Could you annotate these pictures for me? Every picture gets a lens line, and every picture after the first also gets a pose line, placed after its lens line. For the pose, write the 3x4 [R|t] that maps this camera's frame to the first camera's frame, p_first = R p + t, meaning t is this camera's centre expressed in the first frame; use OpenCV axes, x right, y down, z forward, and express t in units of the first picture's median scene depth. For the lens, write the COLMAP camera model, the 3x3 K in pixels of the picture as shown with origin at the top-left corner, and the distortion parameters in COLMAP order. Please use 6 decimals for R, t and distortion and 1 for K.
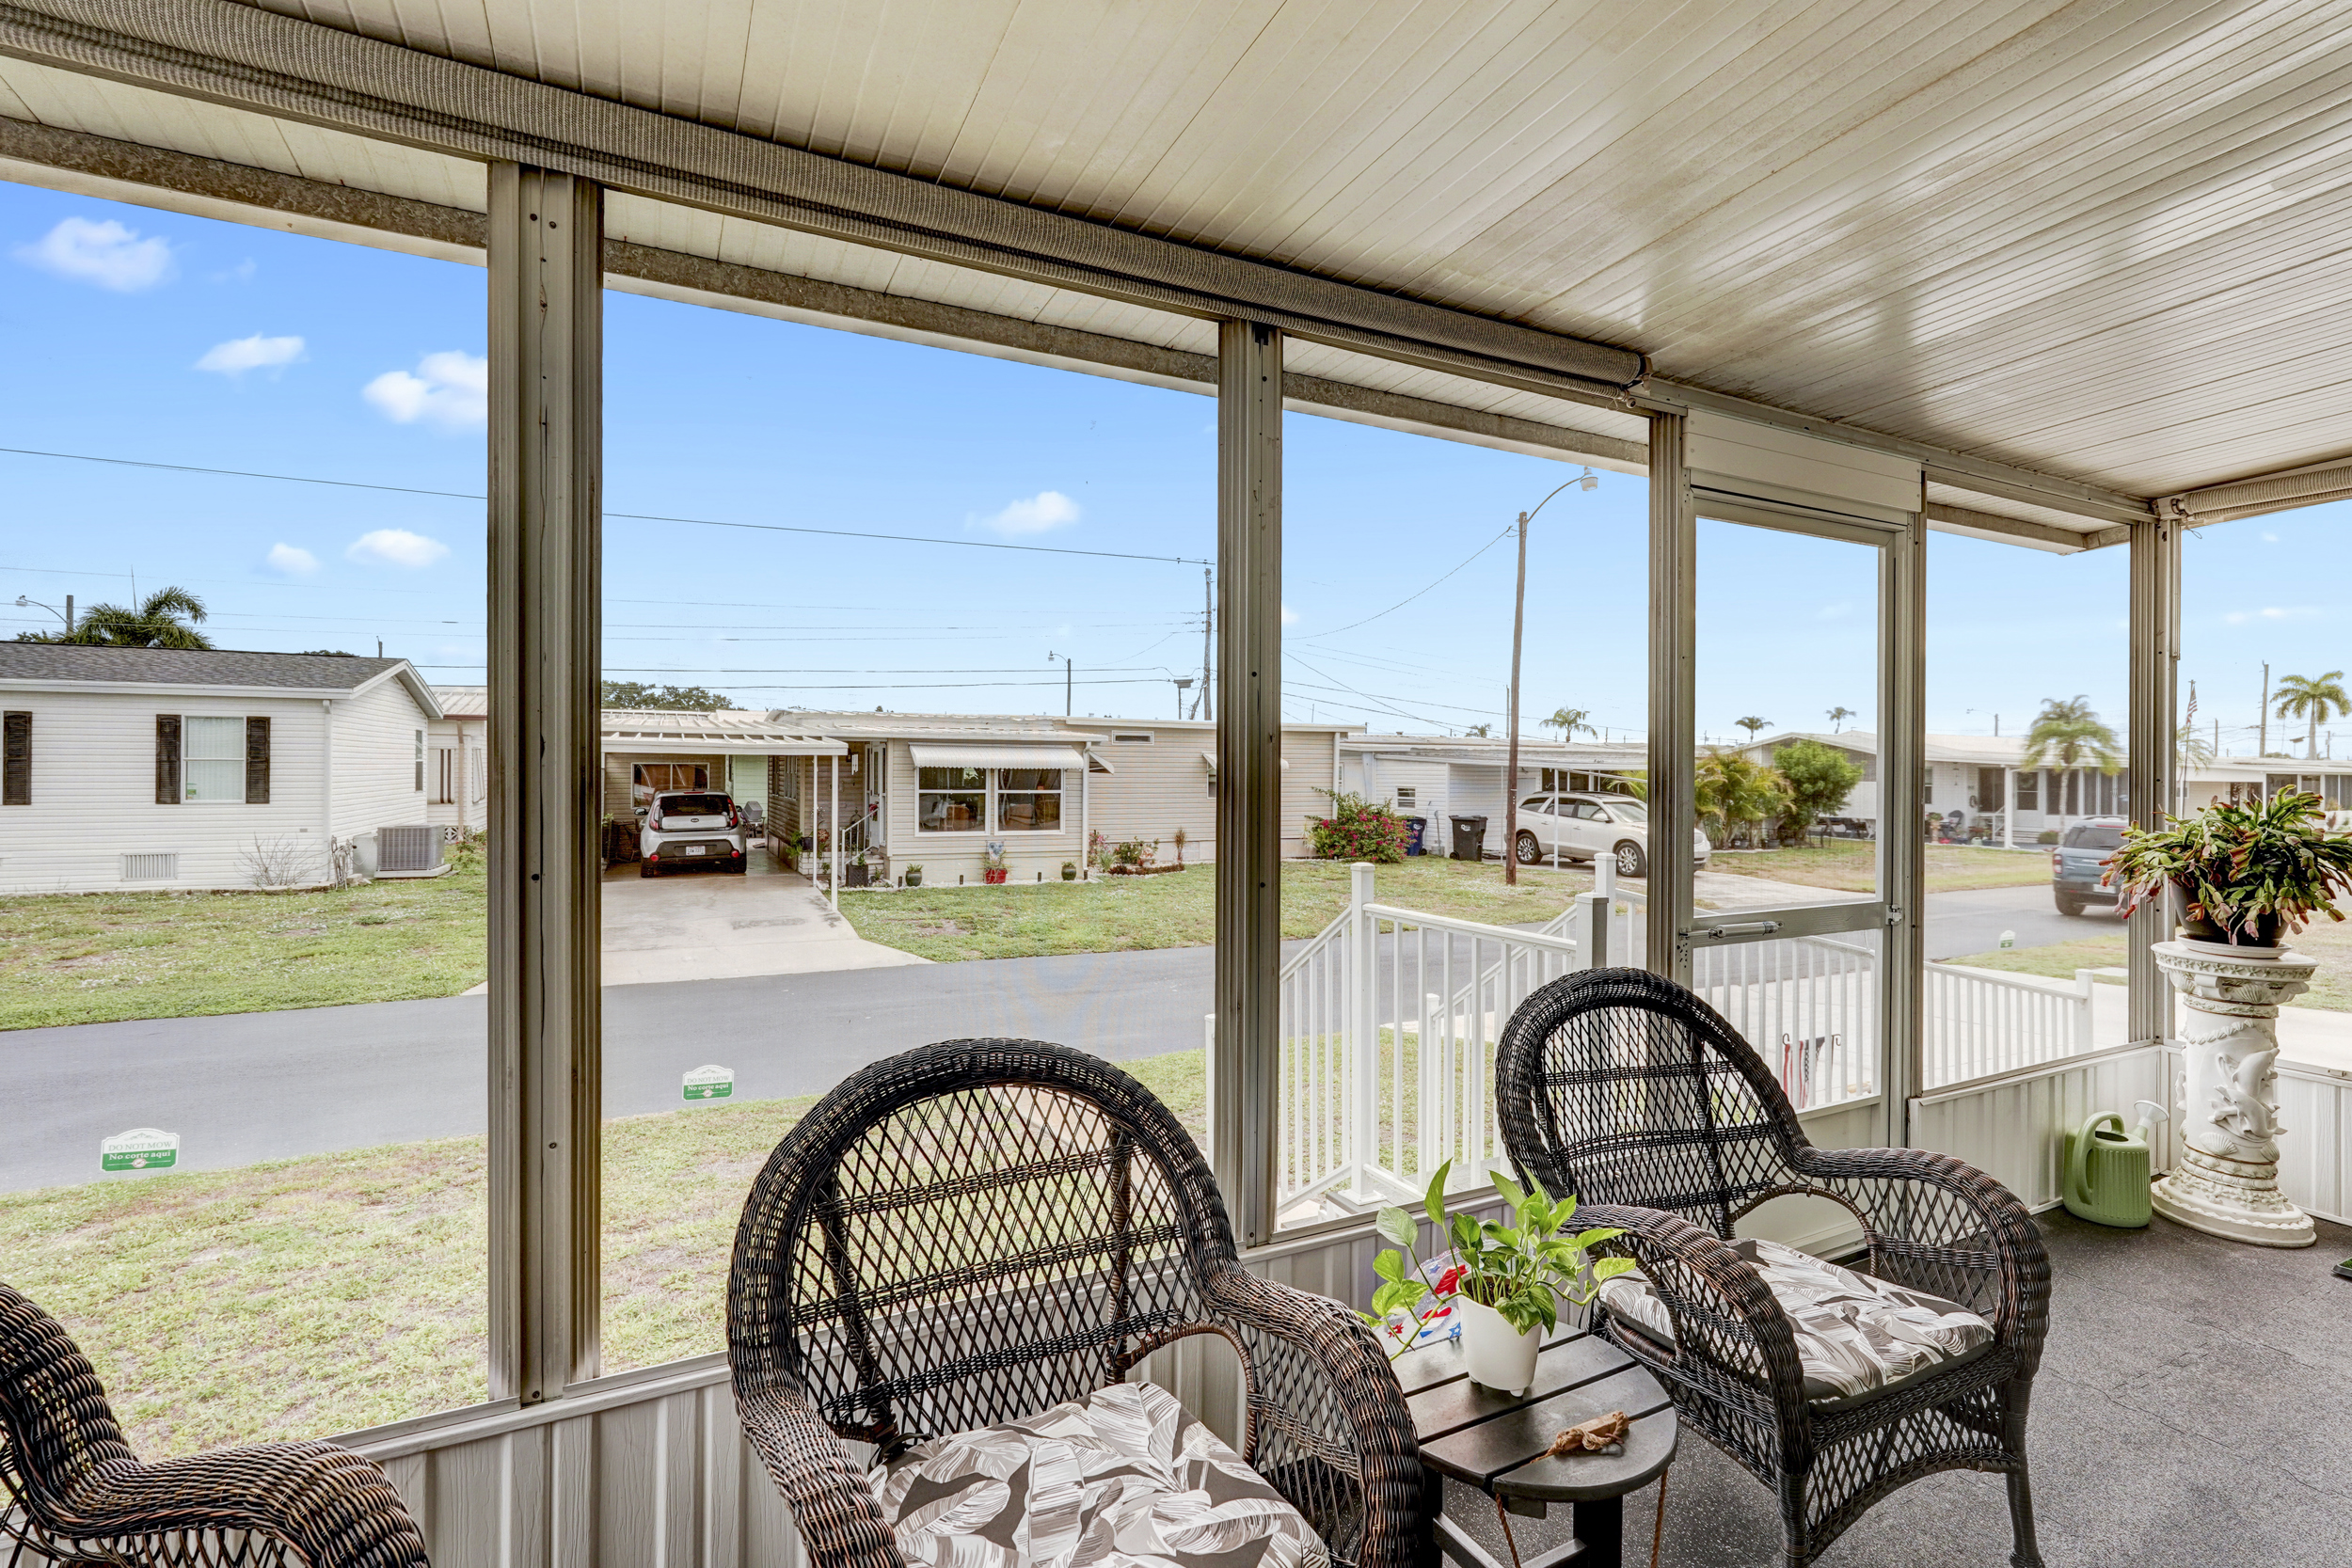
lens RADIAL K [[1049.5, 0, 1182.0], [0, 1049.5, 771.6], [0, 0, 1]] dist [-0.009808, 0.003889]
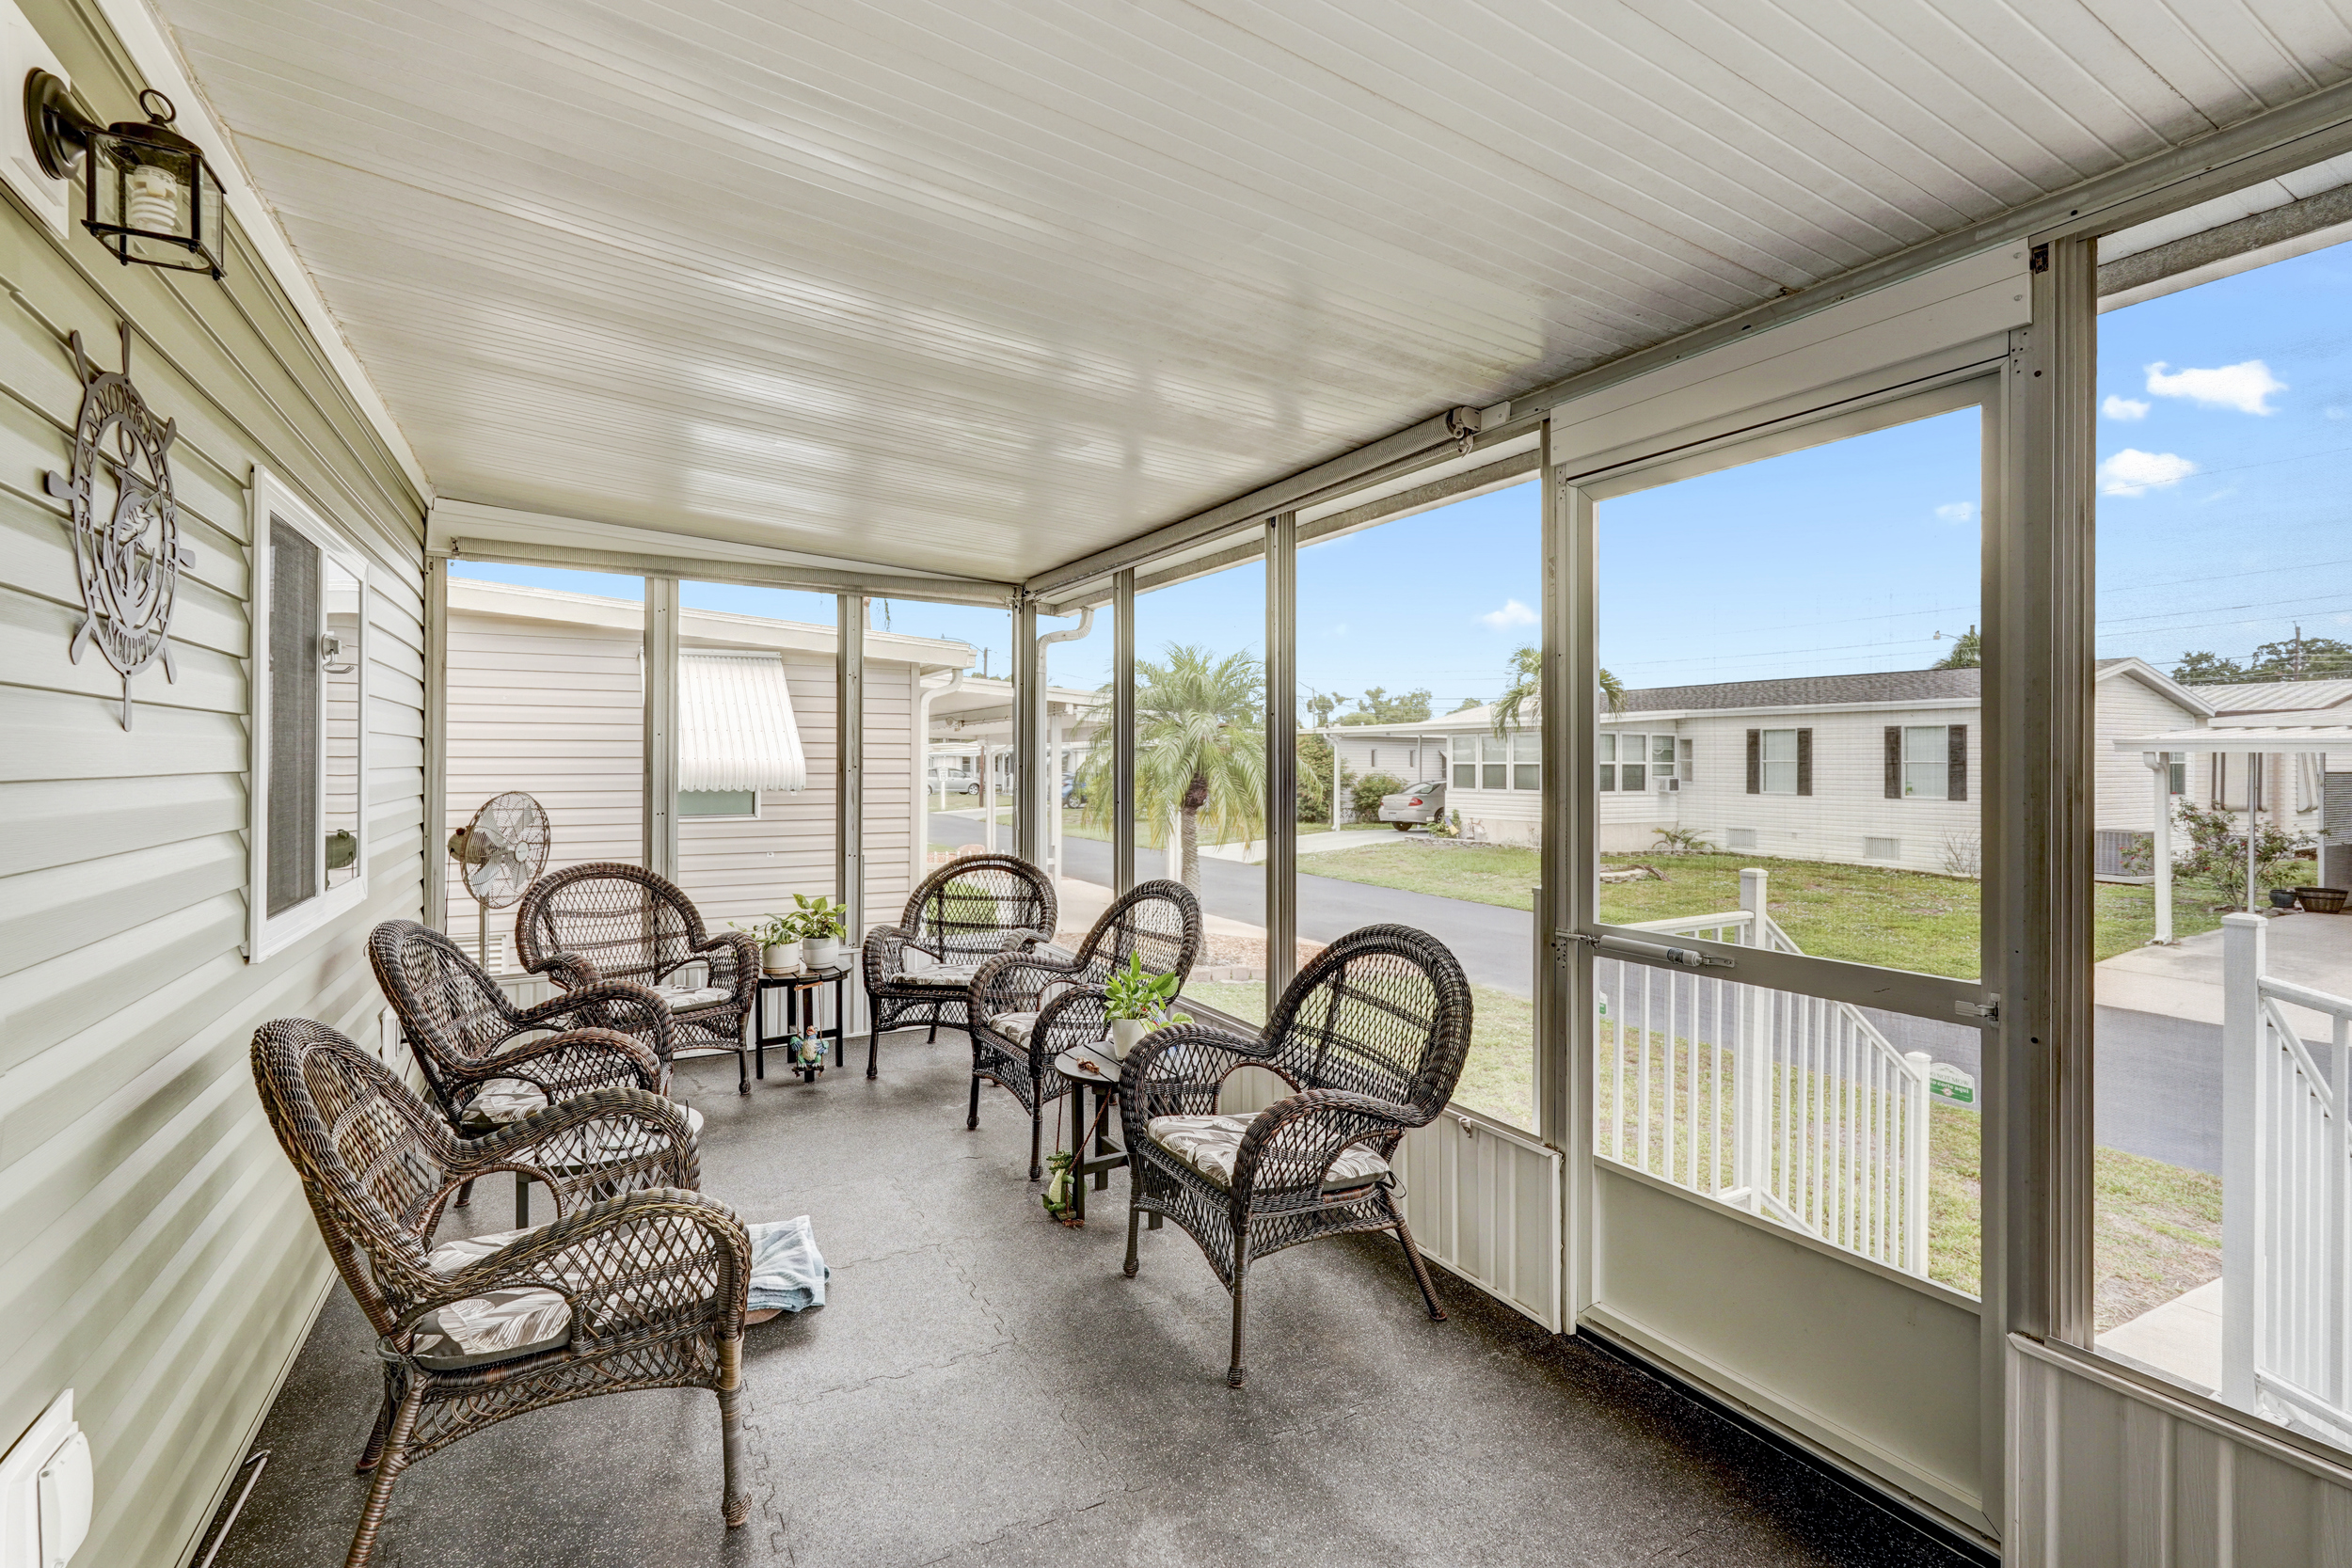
lens RADIAL K [[1049.5, 0, 1174.5], [0, 1049.5, 762.1], [0, 0, 1]] dist [-0.009808, 0.003889]
pose [[0.053630, -0.001824, -0.998559, 0.371670], [-0.010071, 0.999946, -0.002368, -0.000569], [0.998510, 0.010184, 0.053609, 0.149060]]
